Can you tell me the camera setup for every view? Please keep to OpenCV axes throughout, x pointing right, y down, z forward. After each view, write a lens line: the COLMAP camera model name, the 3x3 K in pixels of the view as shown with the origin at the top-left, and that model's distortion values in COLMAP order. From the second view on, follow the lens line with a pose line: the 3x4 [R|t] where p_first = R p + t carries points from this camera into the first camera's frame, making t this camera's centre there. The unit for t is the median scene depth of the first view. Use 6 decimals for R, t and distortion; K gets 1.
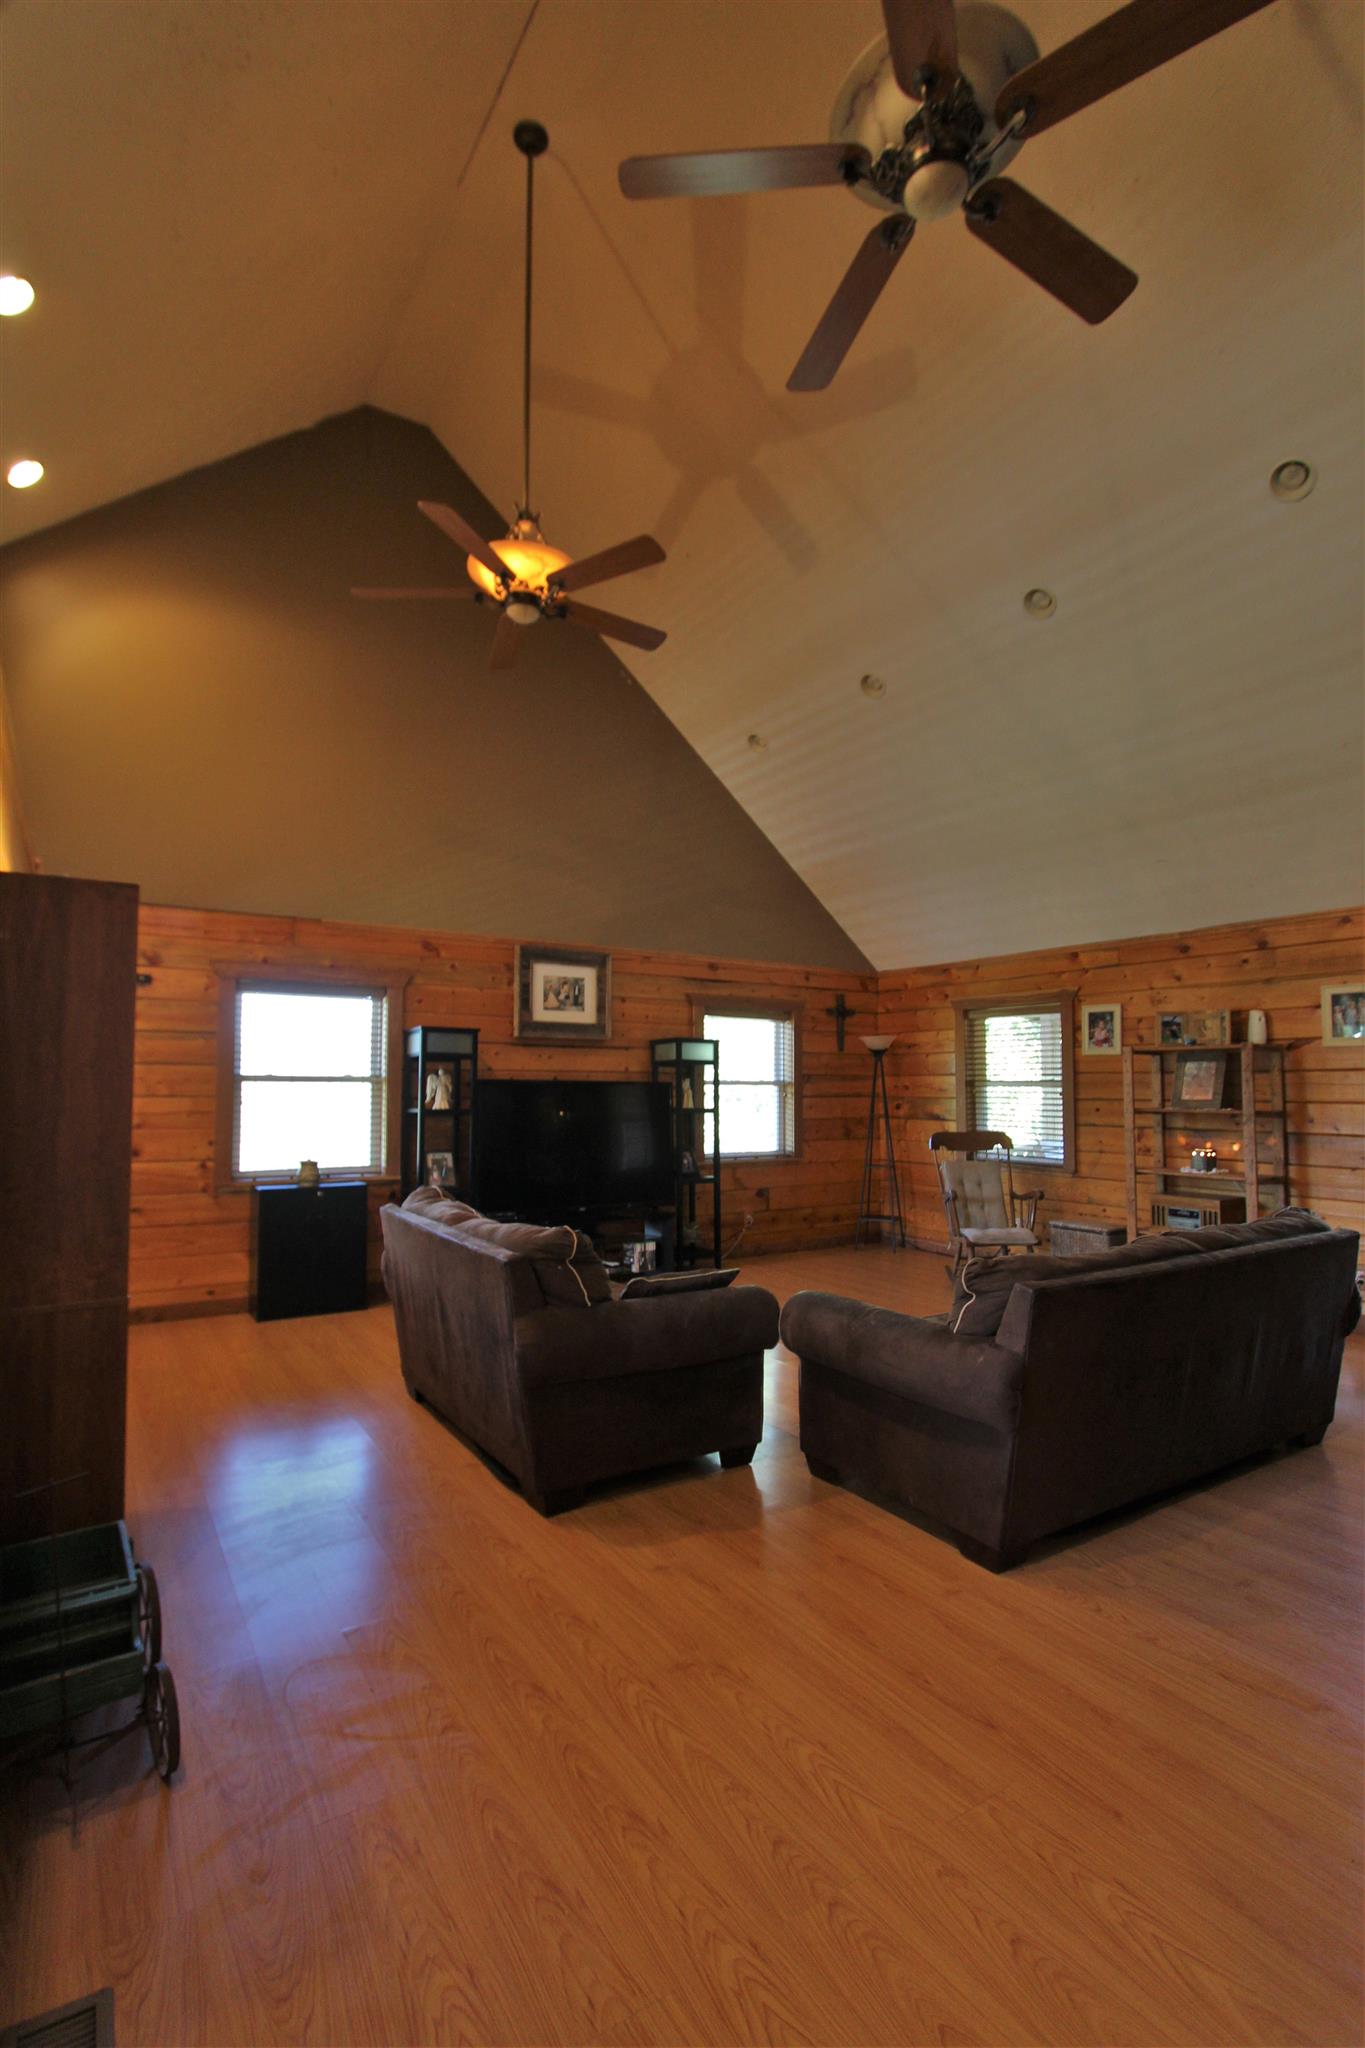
lens RADIAL K [[940.2, 0, 694.7], [0, 940.2, 1037.2], [0, 0, 1]] dist [-0.017559, 0.001923]
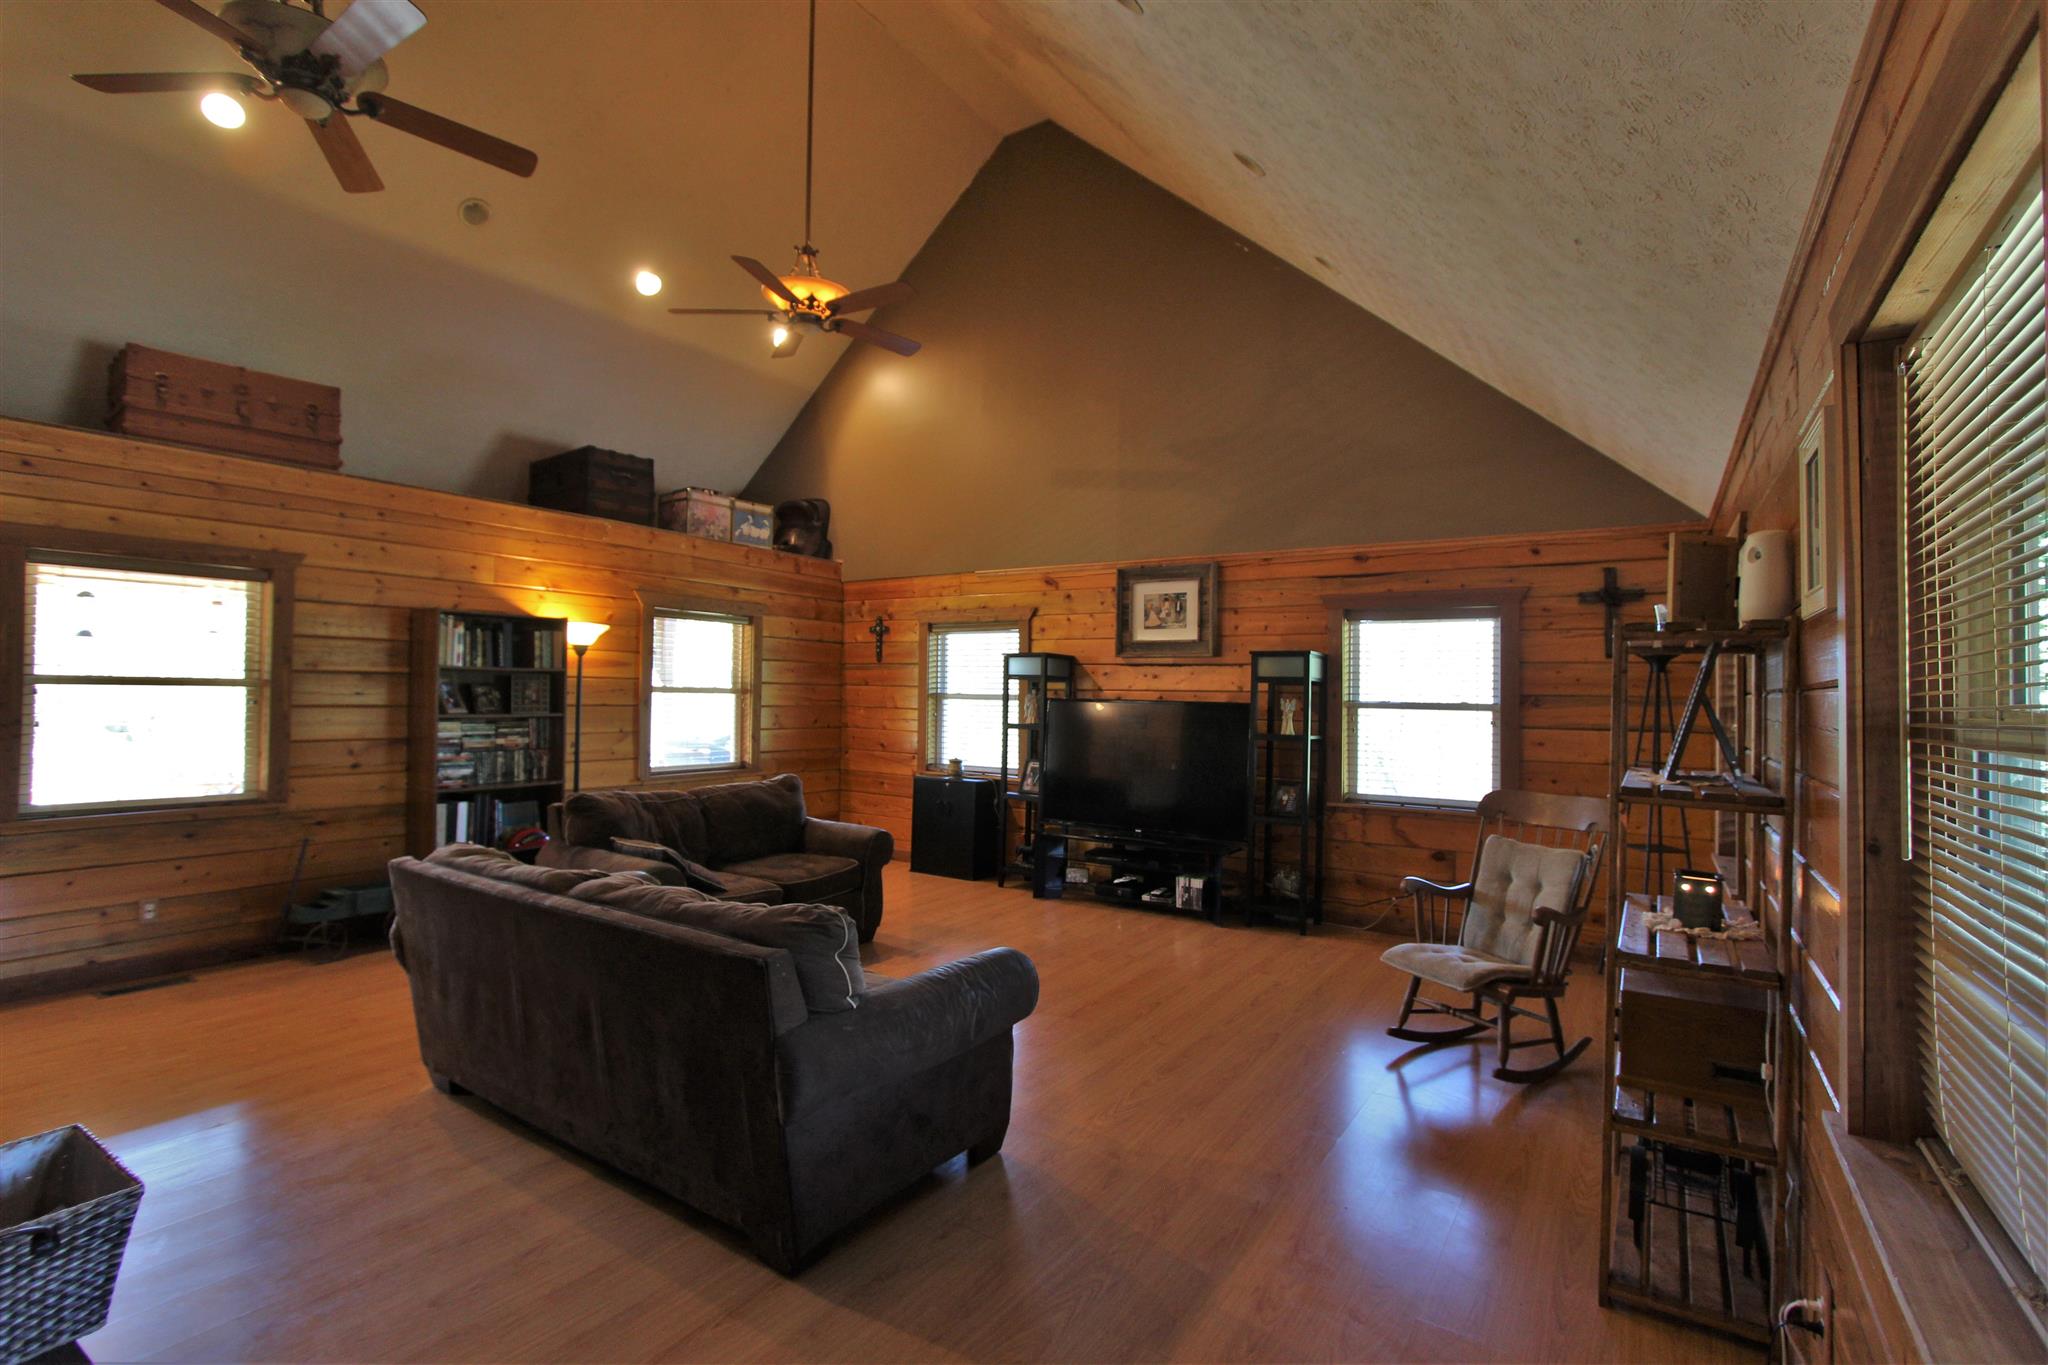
lens RADIAL K [[940.2, 0, 1041.8], [0, 940.2, 678.5], [0, 0, 1]] dist [-0.017559, 0.001923]
pose [[0.414691, -0.015553, -0.909829, 0.674866], [0.030440, 0.999531, -0.003213, 0.022446], [0.909453, -0.026363, 0.414970, 0.464044]]
